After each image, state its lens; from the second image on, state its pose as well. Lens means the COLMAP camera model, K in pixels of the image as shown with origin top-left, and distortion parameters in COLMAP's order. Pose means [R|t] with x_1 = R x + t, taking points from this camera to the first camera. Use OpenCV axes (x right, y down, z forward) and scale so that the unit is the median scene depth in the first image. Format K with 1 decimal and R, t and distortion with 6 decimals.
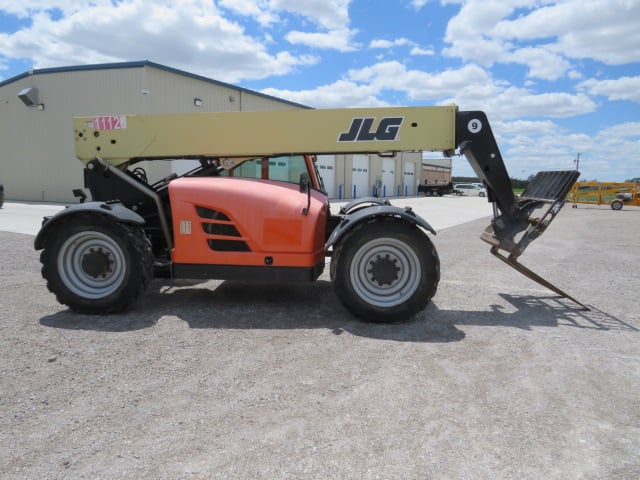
lens RADIAL K [[453.1, 0, 317.0], [0, 453.1, 239.7], [0, 0, 1]] dist [-0.032486, 0.010977]
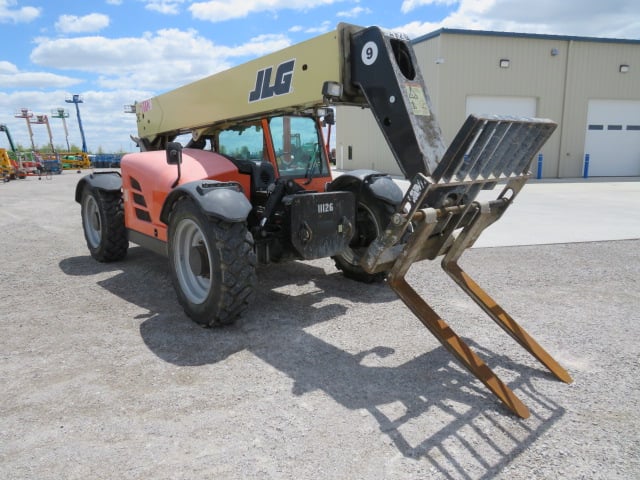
lens RADIAL K [[453.1, 0, 317.0], [0, 453.1, 239.7], [0, 0, 1]] dist [-0.032486, 0.010977]
pose [[0.676592, 0.117541, -0.726916, 0.768297], [-0.073333, 0.993026, 0.092314, -0.051132], [0.732697, -0.009152, 0.680493, 0.521439]]
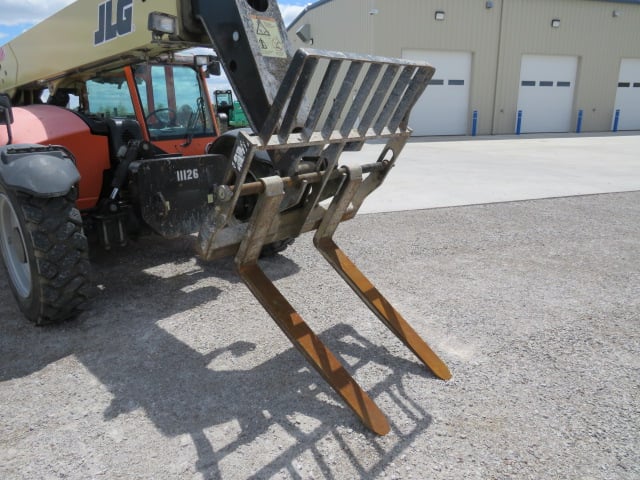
lens RADIAL K [[453.1, 0, 317.0], [0, 453.1, 239.7], [0, 0, 1]] dist [-0.032486, 0.010977]
pose [[0.756204, 0.156025, -0.635462, 0.772988], [-0.058188, 0.983343, 0.172195, -0.065227], [0.651743, -0.093239, 0.752687, 0.683532]]
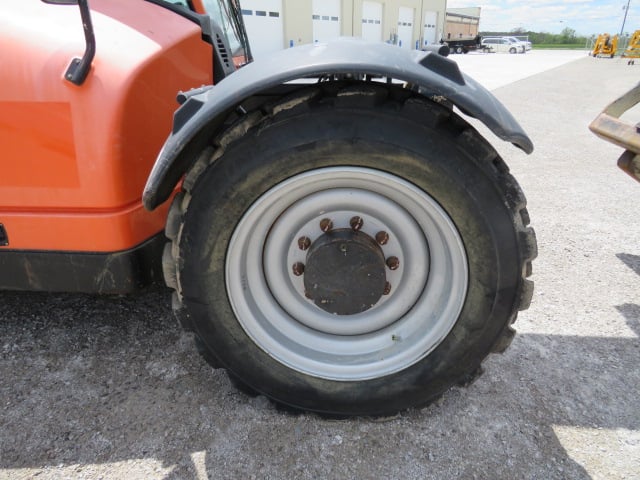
lens RADIAL K [[453.1, 0, 317.0], [0, 453.1, 239.7], [0, 0, 1]] dist [-0.032486, 0.010977]
pose [[0.999462, -0.010068, -0.031212, 0.122982], [0.018527, 0.958631, 0.284047, -0.033957], [0.027061, -0.284472, 0.958302, 0.625767]]
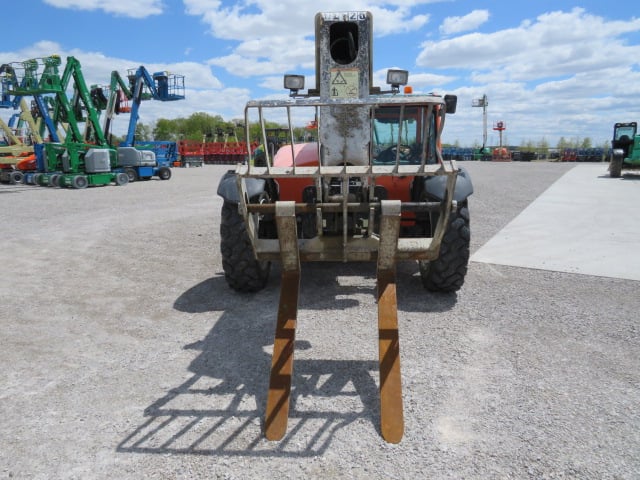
lens RADIAL K [[451.7, 0, 315.3], [0, 451.7, 241.3], [0, 0, 1]] dist [-0.021104, 0.005540]
pose [[-0.009176, 0.183855, -0.982911, 0.971221], [-0.115929, 0.976128, 0.183669, -0.100727], [0.993215, 0.115633, 0.012358, 1.000789]]
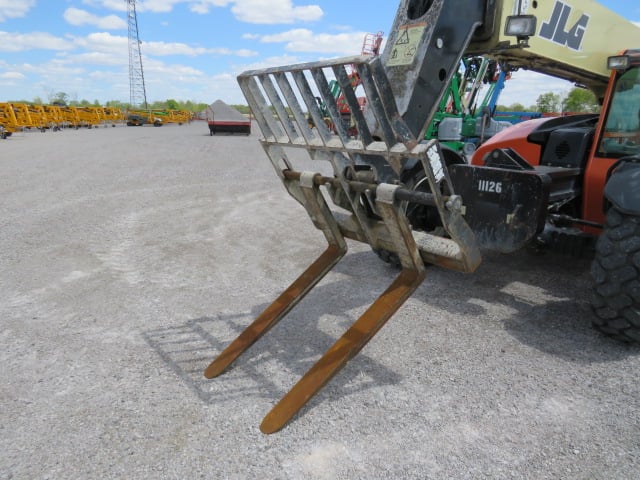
lens RADIAL K [[453.1, 0, 317.0], [0, 453.1, 239.7], [0, 0, 1]] dist [-0.032486, 0.010977]
pose [[-0.742471, 0.145201, -0.653952, 0.801718], [-0.114533, 0.934335, 0.337492, -0.147116], [0.660015, 0.325477, -0.677086, 1.334702]]
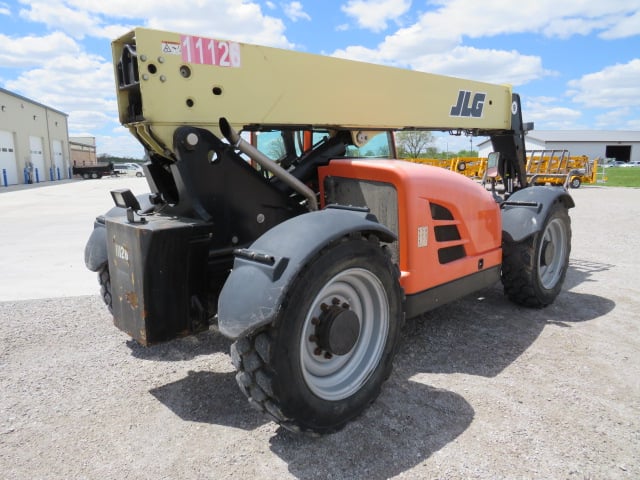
lens RADIAL K [[453.1, 0, 317.0], [0, 453.1, 239.7], [0, 0, 1]] dist [-0.032486, 0.010977]
pose [[0.692533, -0.141610, 0.707350, -0.768370], [0.109329, 0.989820, 0.091122, -0.089275], [-0.713053, 0.014229, 0.700965, 0.581921]]
